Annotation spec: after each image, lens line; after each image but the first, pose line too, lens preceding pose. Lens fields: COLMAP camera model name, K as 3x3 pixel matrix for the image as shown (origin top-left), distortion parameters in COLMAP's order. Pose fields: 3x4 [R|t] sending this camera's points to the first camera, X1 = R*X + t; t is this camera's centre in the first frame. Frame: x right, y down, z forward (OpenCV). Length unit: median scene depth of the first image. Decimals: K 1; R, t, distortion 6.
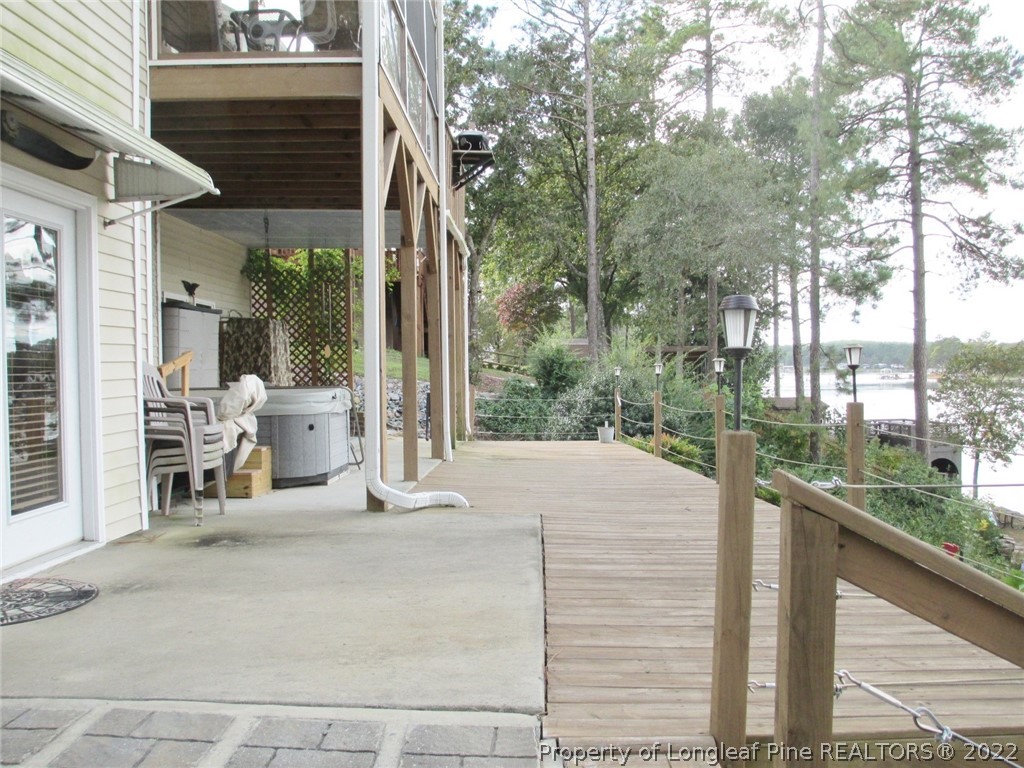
lens RADIAL K [[849.4, 0, 514.6], [0, 849.4, 391.7], [0, 0, 1]] dist [-0.066896, 0.025603]
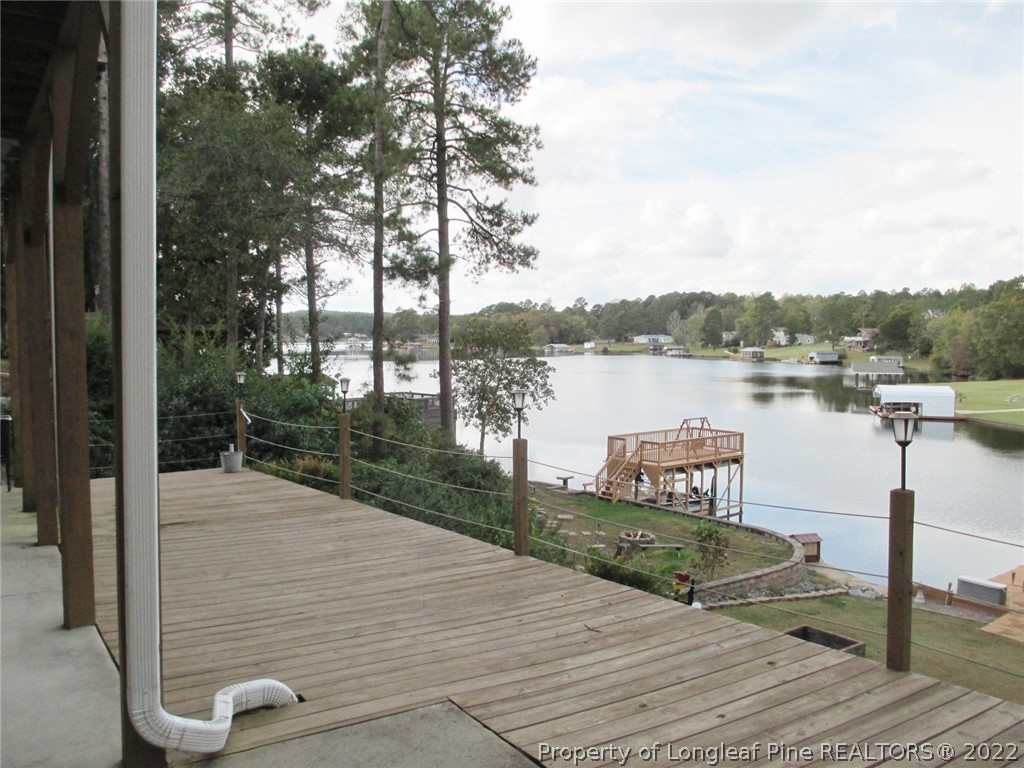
lens RADIAL K [[849.4, 0, 513.9], [0, 849.4, 374.9], [0, 0, 1]] dist [-0.066896, 0.025603]
pose [[0.816575, -0.020988, 0.576857, -0.049976], [0.010242, 0.999708, 0.021875, -0.017218], [-0.577148, -0.011954, 0.816552, 0.096312]]
